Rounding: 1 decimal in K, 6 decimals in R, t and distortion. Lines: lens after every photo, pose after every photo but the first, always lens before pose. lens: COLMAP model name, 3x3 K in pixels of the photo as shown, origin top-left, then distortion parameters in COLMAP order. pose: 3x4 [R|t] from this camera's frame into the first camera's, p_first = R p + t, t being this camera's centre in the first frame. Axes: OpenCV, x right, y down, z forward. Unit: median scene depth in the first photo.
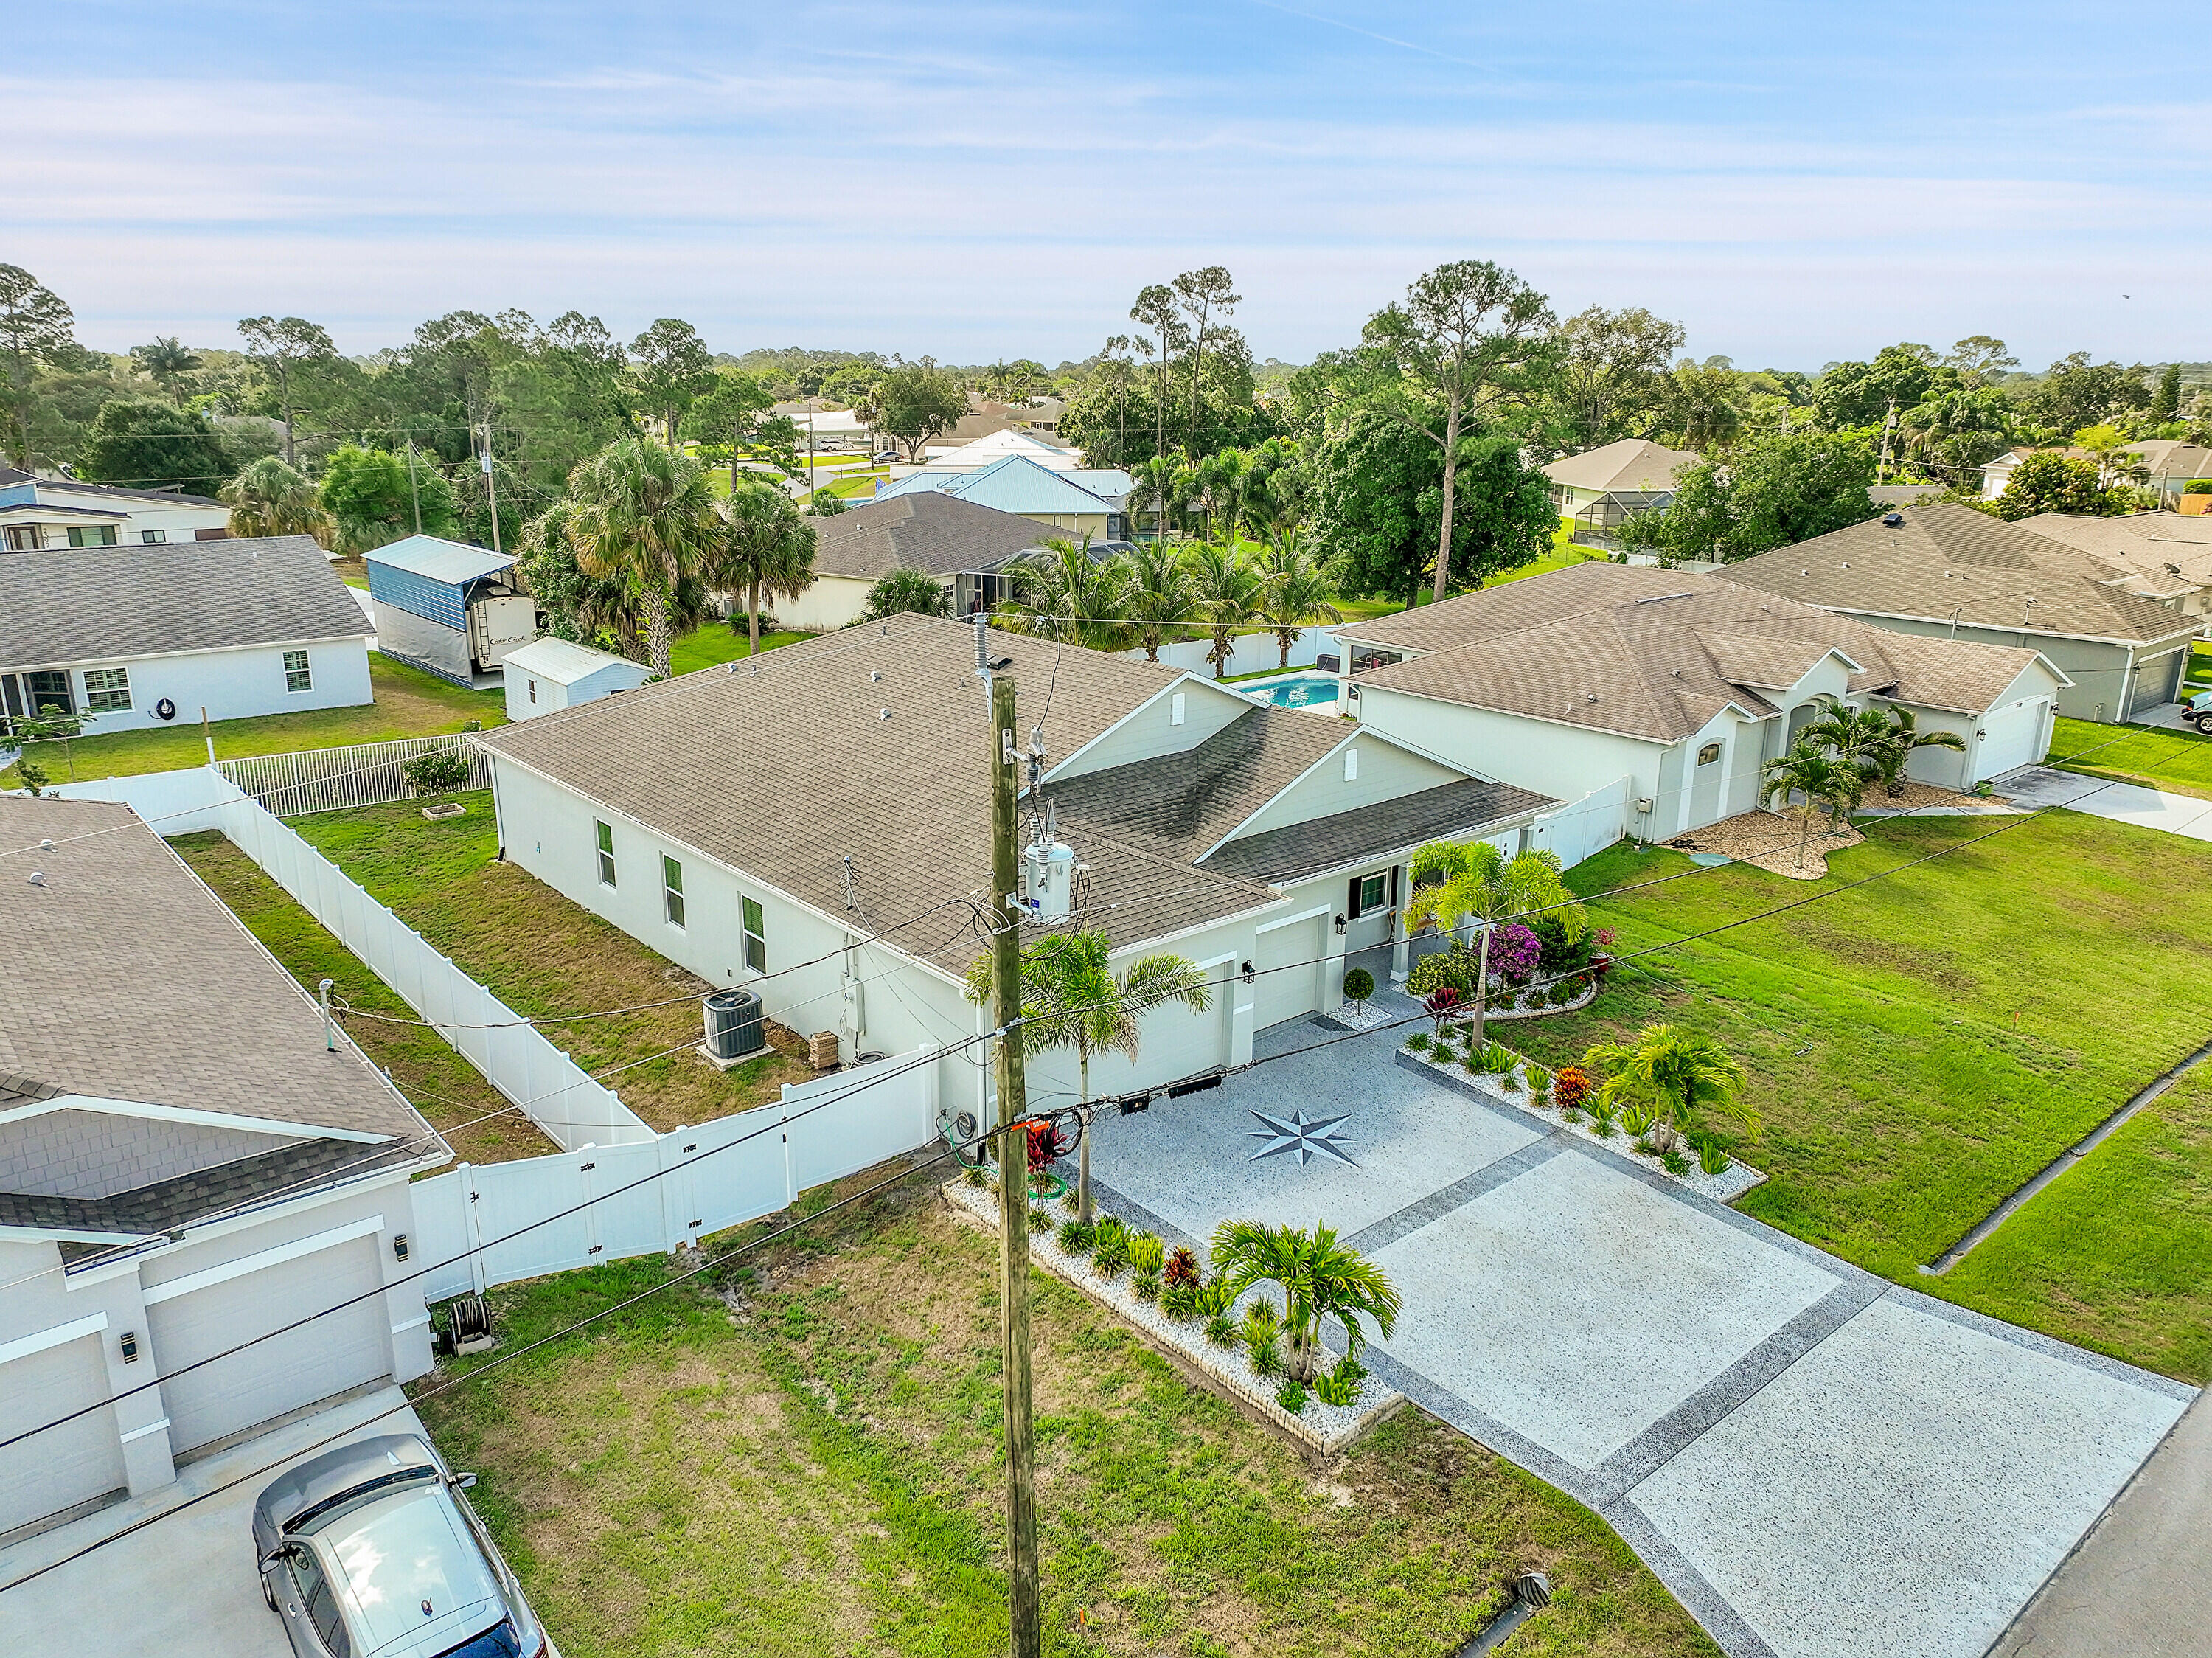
lens RADIAL K [[1553.5, 0, 1106.0], [0, 1553.5, 829.0], [0, 0, 1]] dist [0.002438, 0.011112]
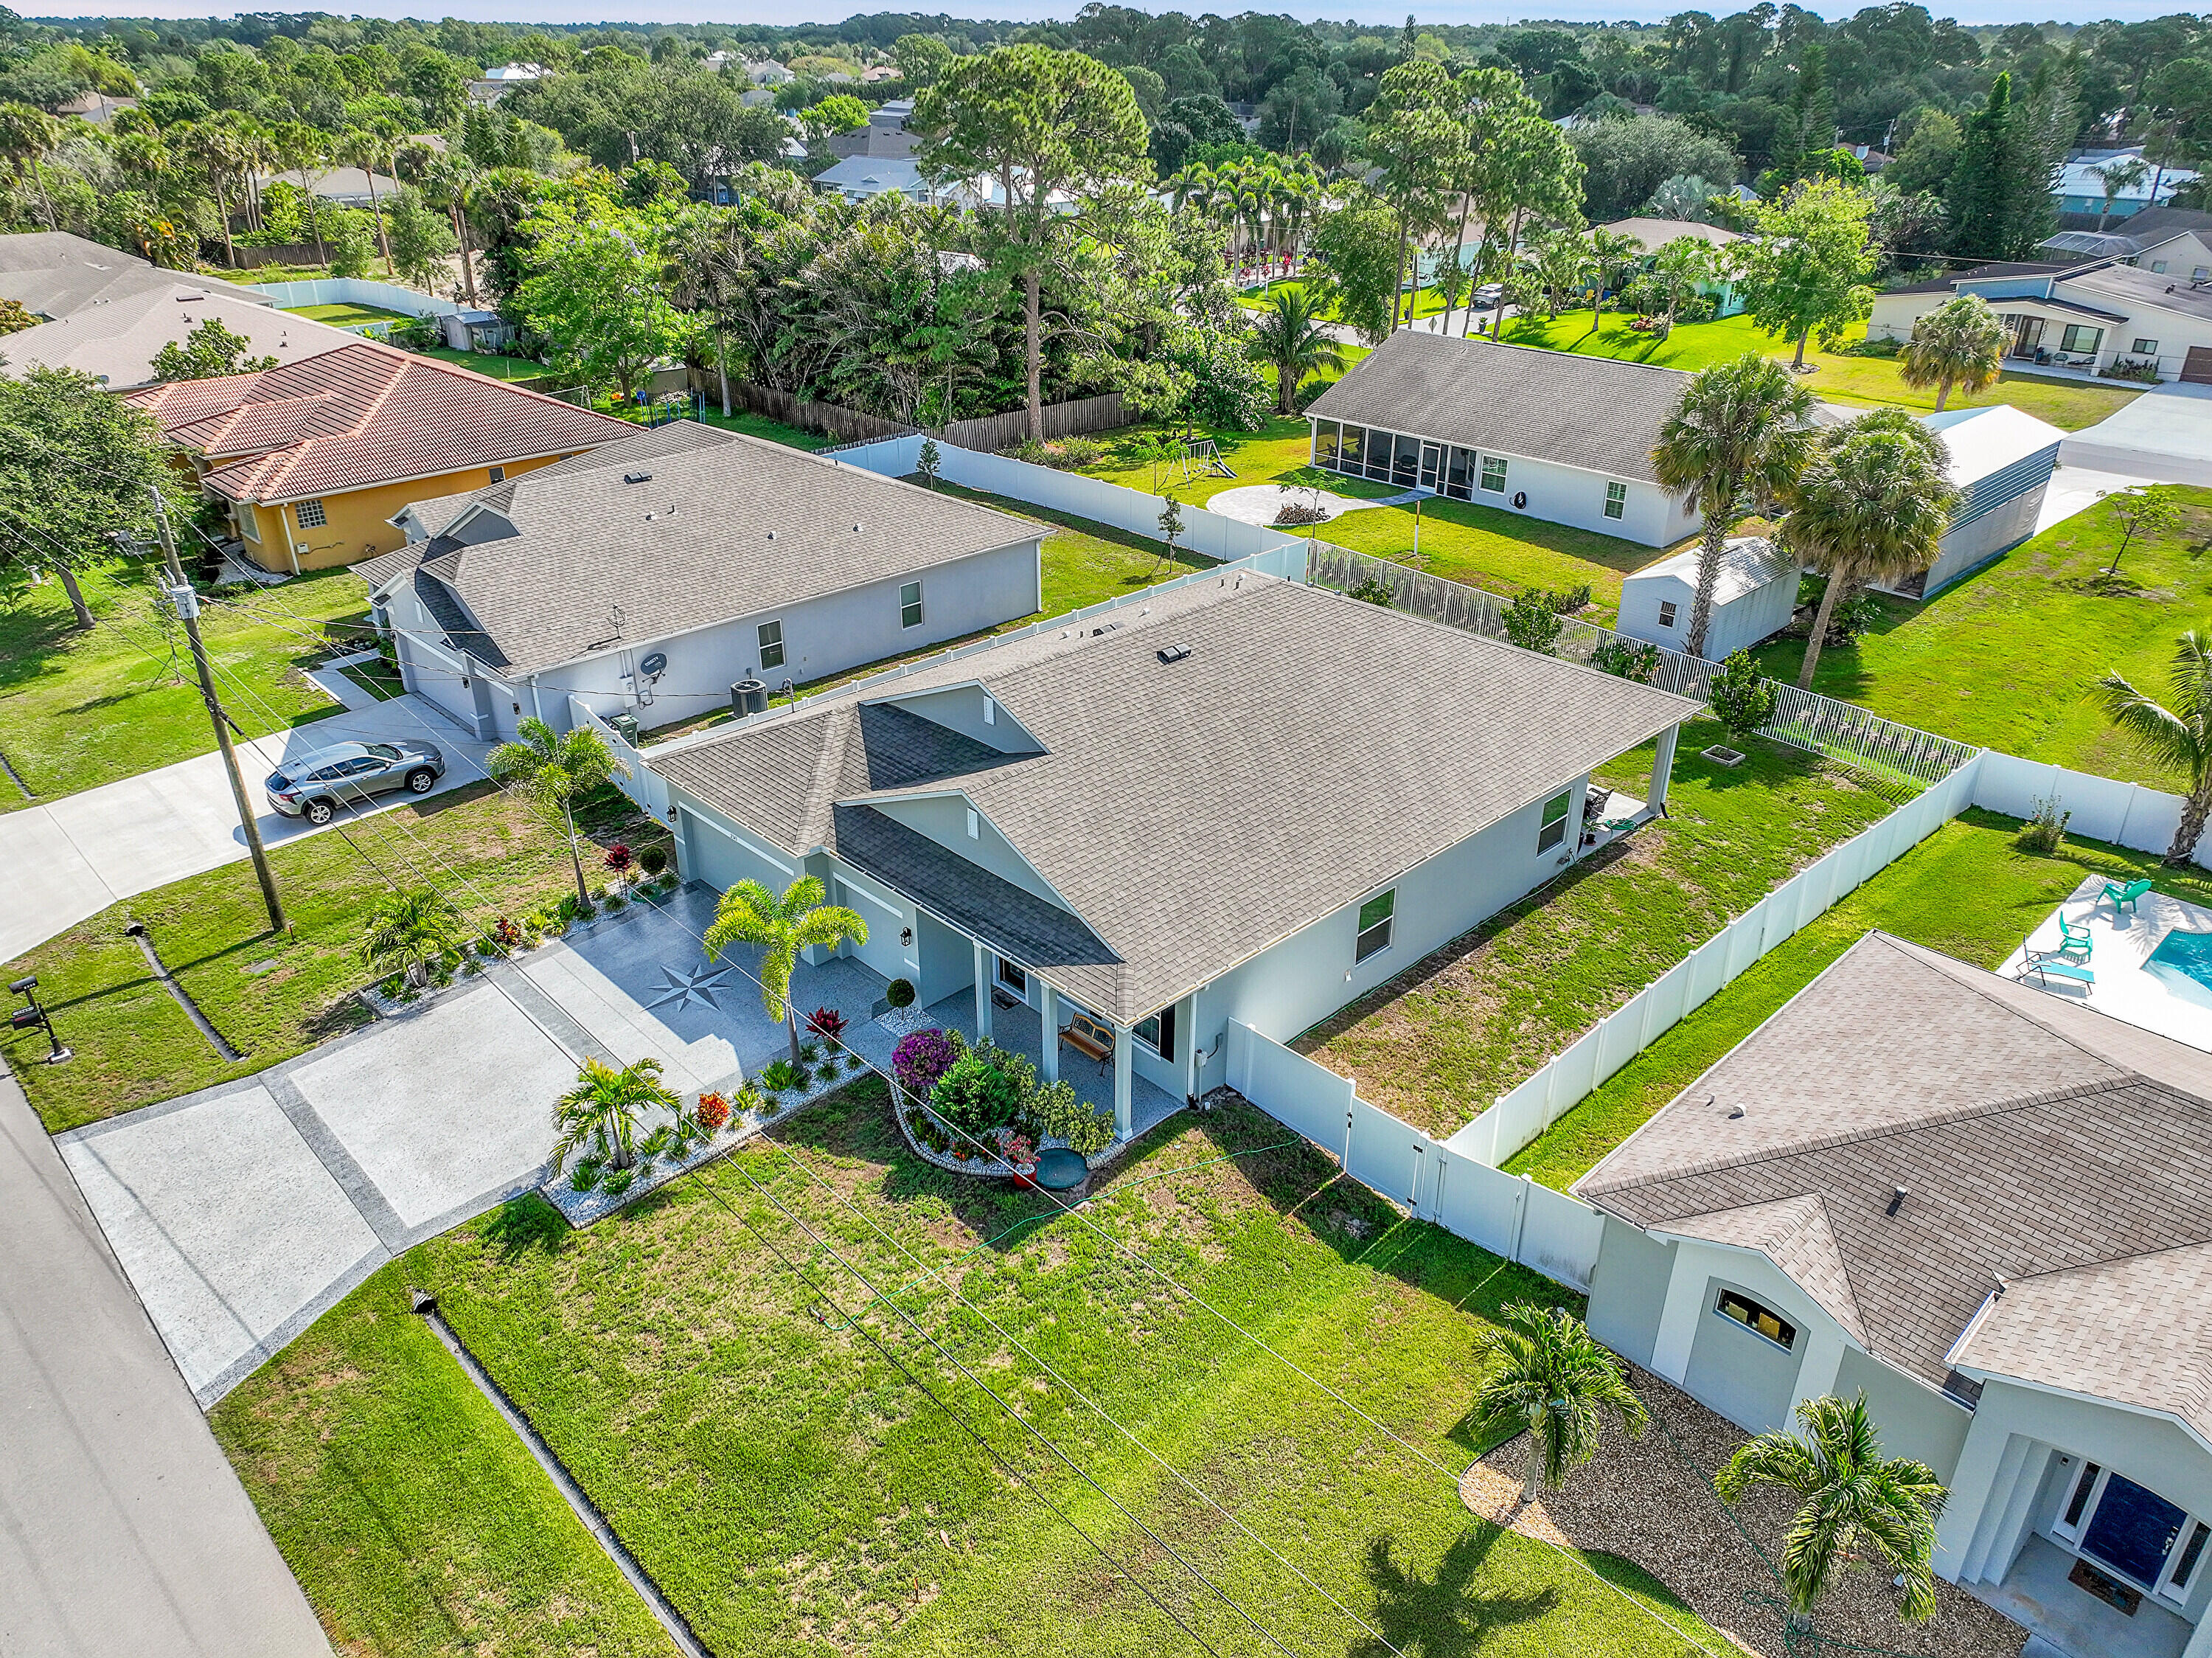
lens RADIAL K [[1553.5, 0, 1106.0], [0, 1553.5, 829.0], [0, 0, 1]] dist [0.002438, 0.011112]
pose [[0.059654, 0.455503, -0.888233, 0.793787], [-0.283302, 0.860955, 0.422488, -0.366937], [0.957174, 0.226435, 0.180404, 0.661477]]
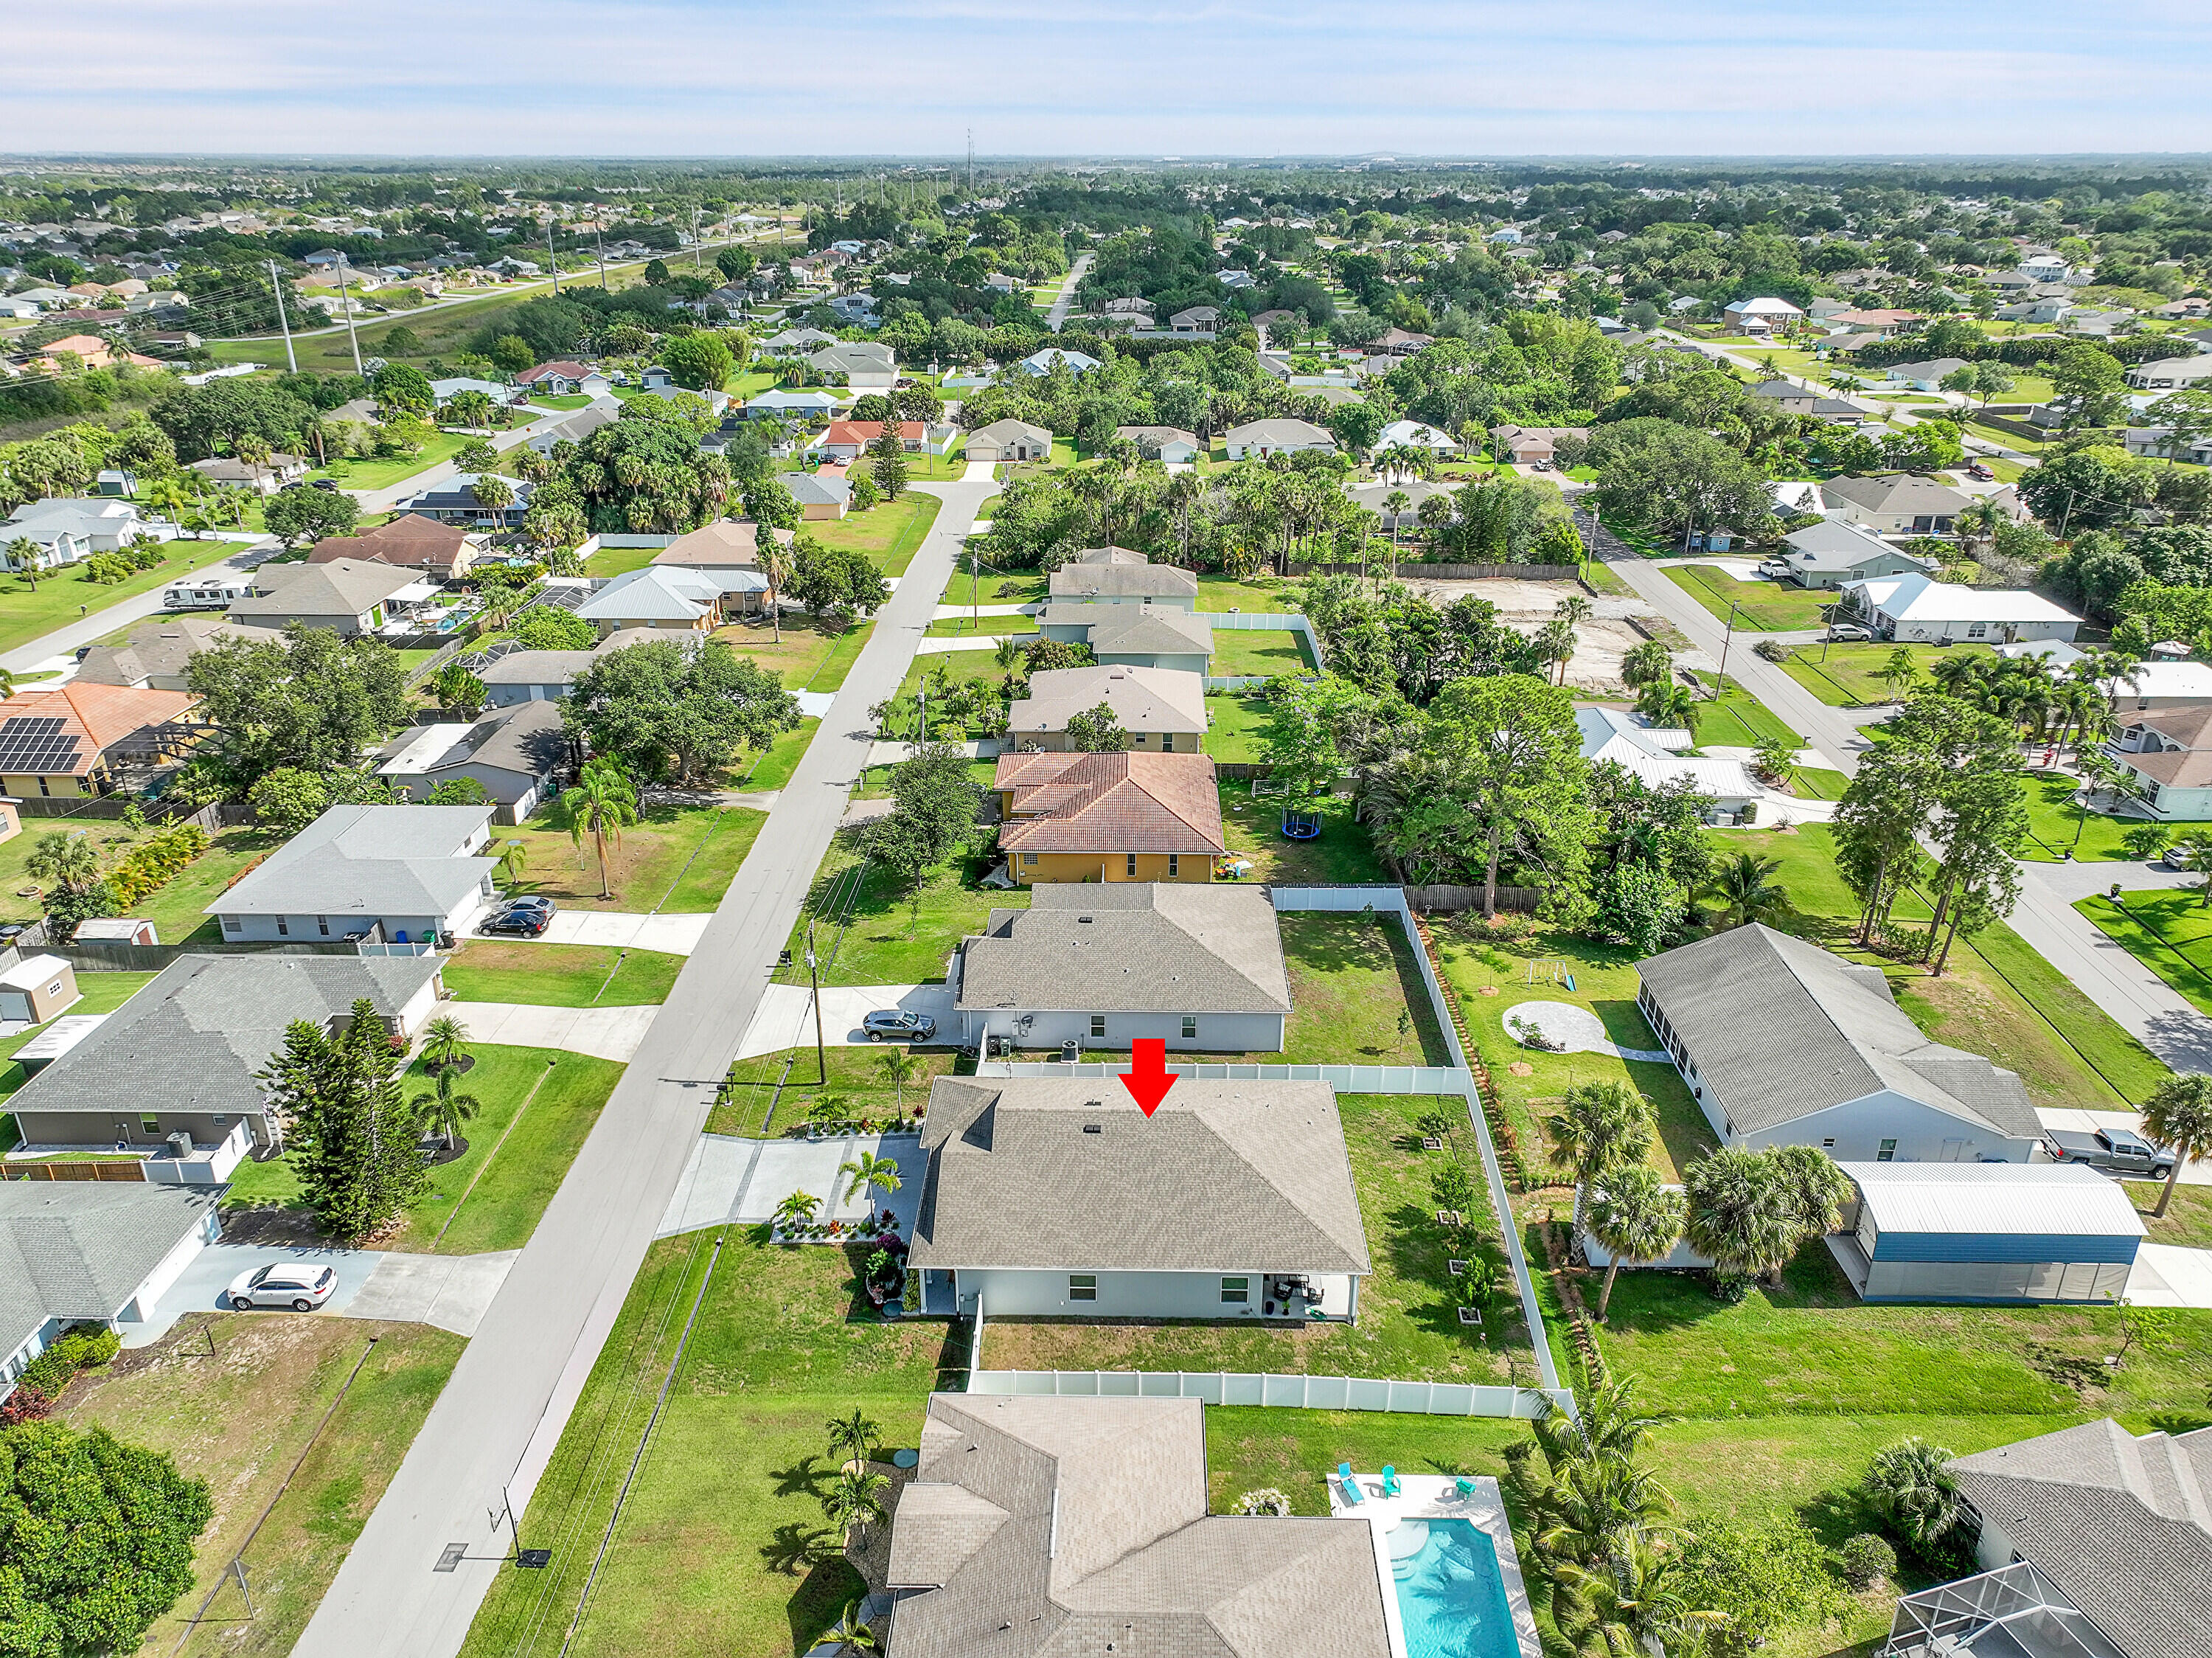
lens RADIAL K [[1547.9, 0, 1101.2], [0, 1547.9, 827.0], [0, 0, 1]] dist [0.002119, 0.001846]
pose [[-0.666345, 0.295671, -0.684517, 1.133626], [-0.211447, 0.805407, 0.553723, -1.410000], [0.715034, 0.513710, -0.474161, 1.528309]]
